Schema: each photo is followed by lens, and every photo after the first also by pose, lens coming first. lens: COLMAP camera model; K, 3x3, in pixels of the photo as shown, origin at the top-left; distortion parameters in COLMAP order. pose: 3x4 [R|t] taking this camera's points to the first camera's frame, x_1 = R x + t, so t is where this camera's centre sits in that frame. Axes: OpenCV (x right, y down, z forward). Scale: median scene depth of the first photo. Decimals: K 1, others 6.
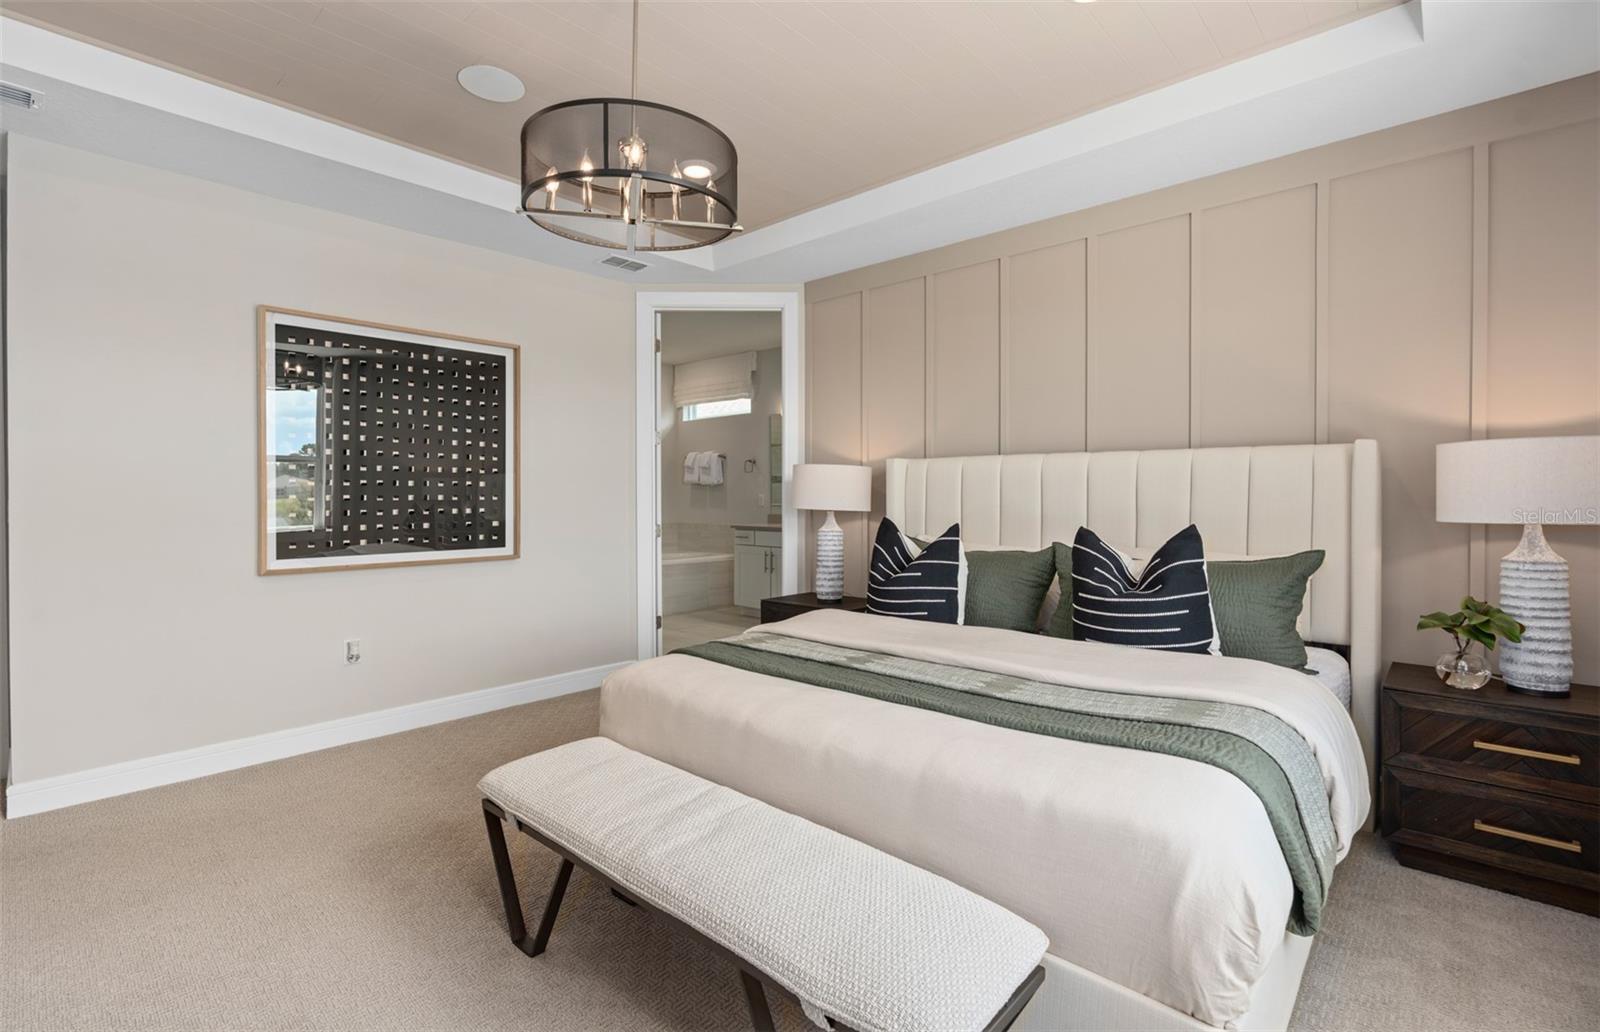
lens RADIAL K [[727.9, 0, 806.6], [0, 727.9, 508.0], [0, 0, 1]] dist [-0.000555, 0.000871]
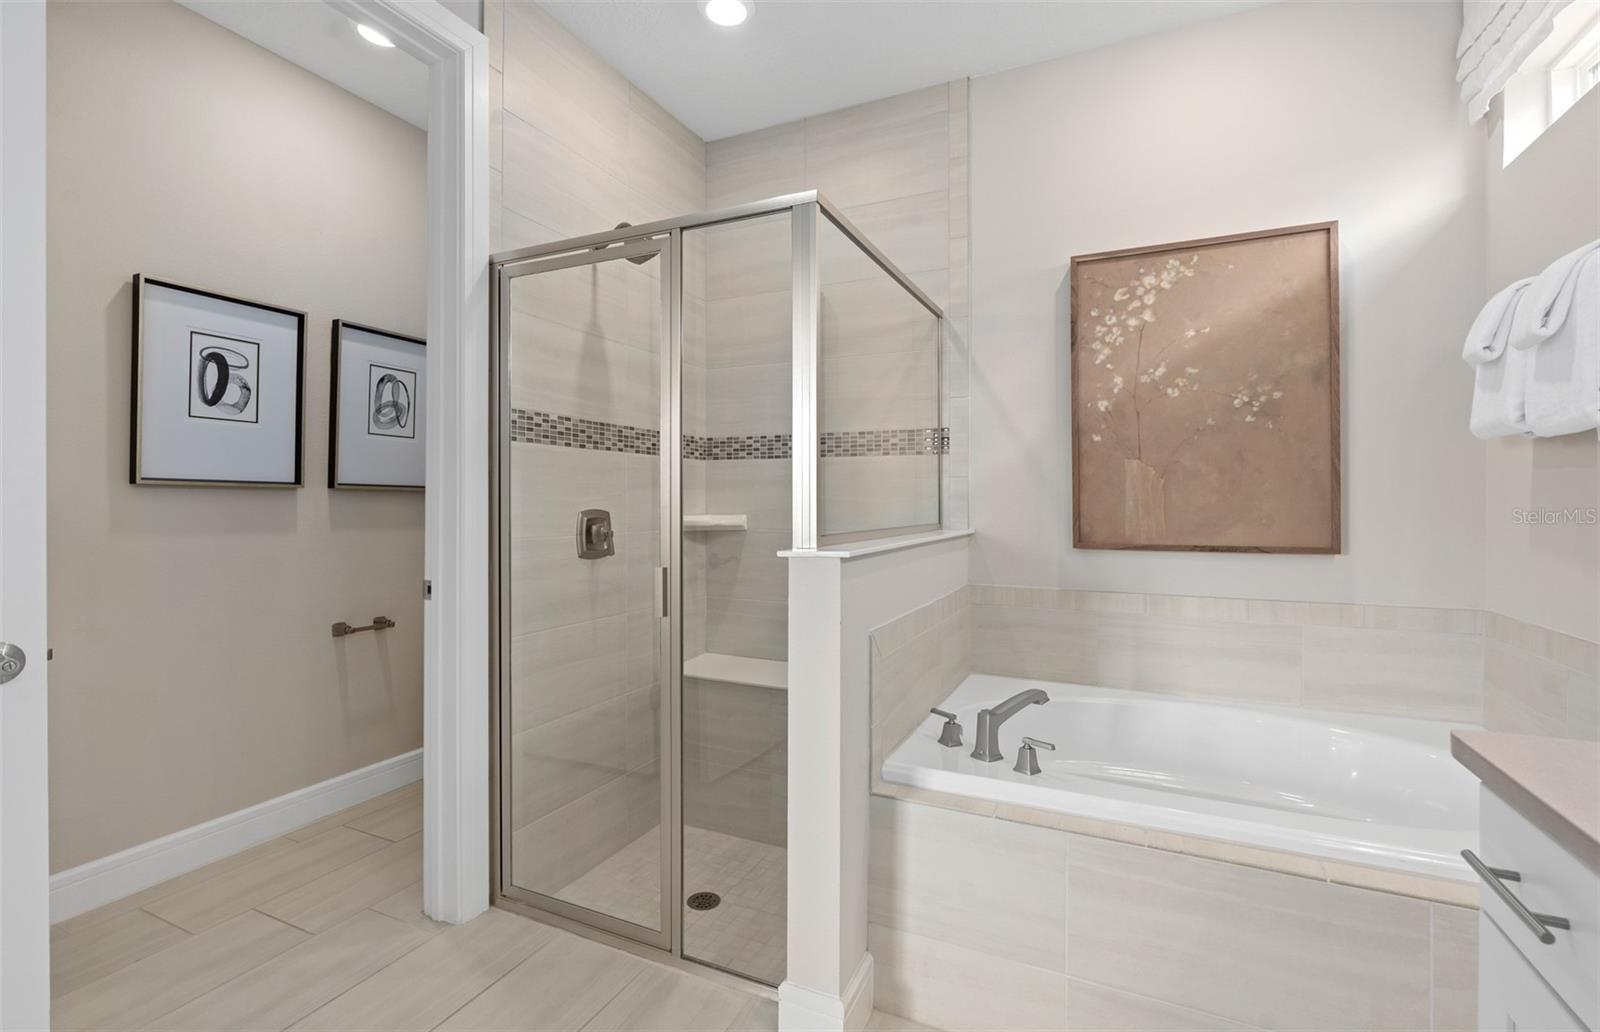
lens RADIAL K [[727.9, 0, 794.5], [0, 727.9, 501.8], [0, 0, 1]] dist [-0.000555, 0.000871]
pose [[0.292243, 0.000822, -0.956344, -0.017481], [-0.020979, 0.999765, -0.005552, -0.009379], [0.956114, 0.021685, 0.292192, 0.758293]]
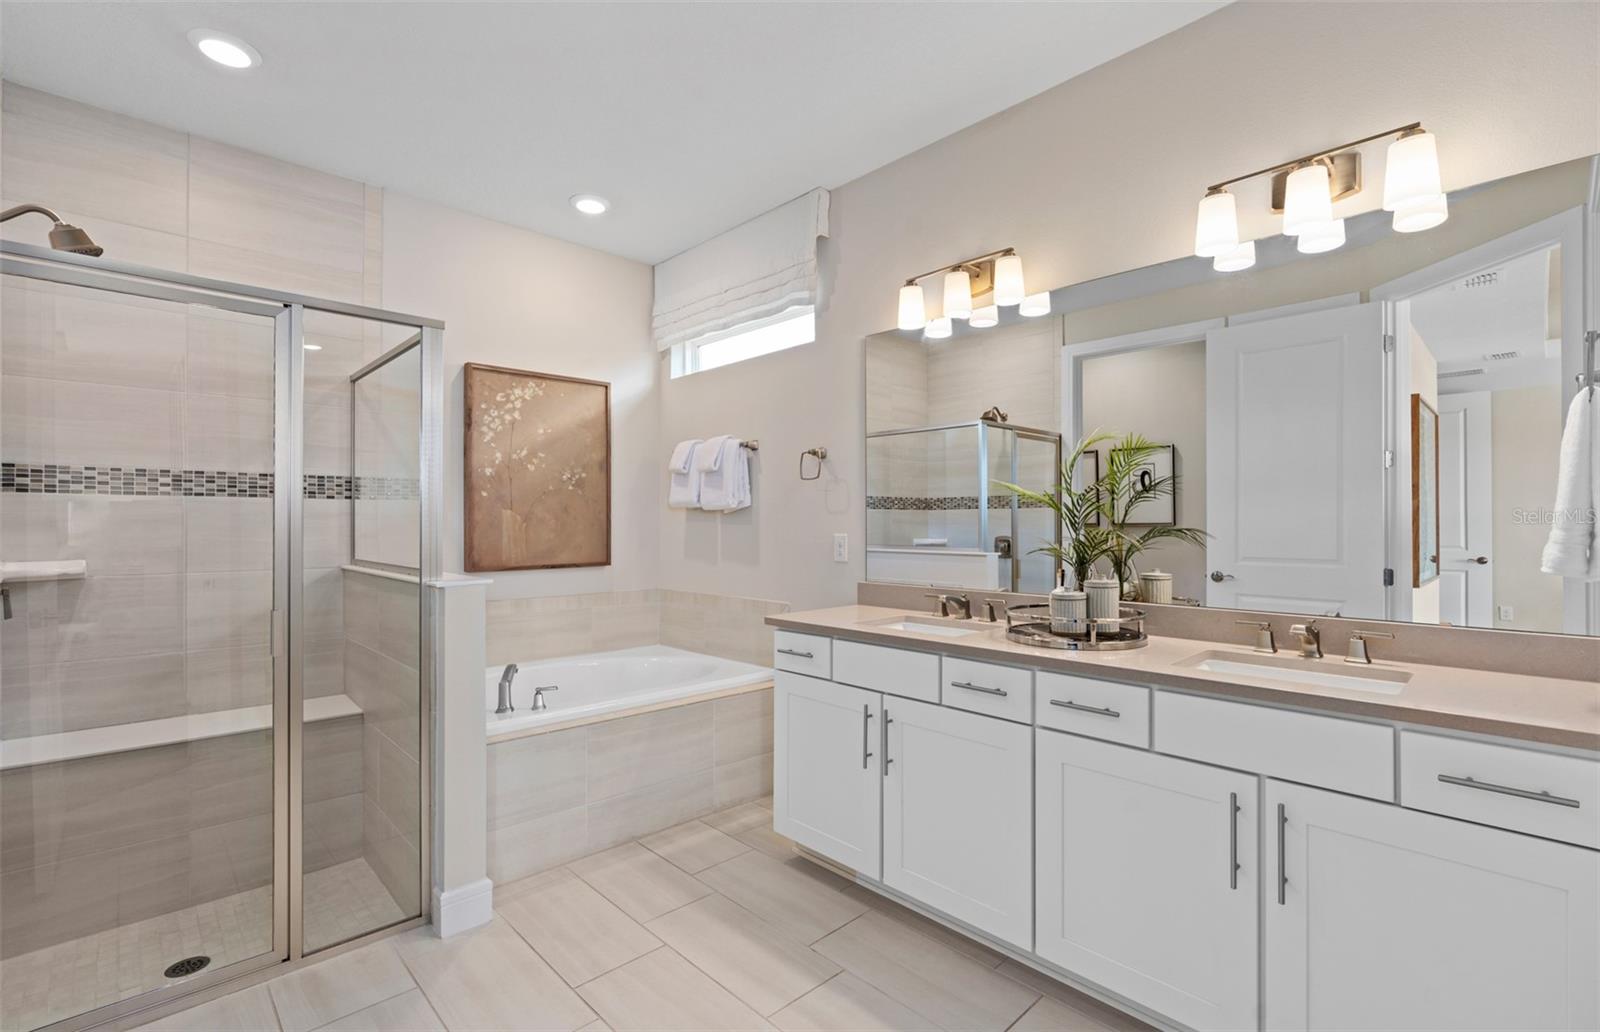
lens RADIAL K [[727.9, 0, 803.5], [0, 727.9, 519.6], [0, 0, 1]] dist [-0.000555, 0.000871]
pose [[0.997776, 0.000118, -0.066659, -0.052238], [-0.001832, 0.999669, -0.025662, -0.014149], [0.066634, 0.025727, 0.997446, 0.552692]]
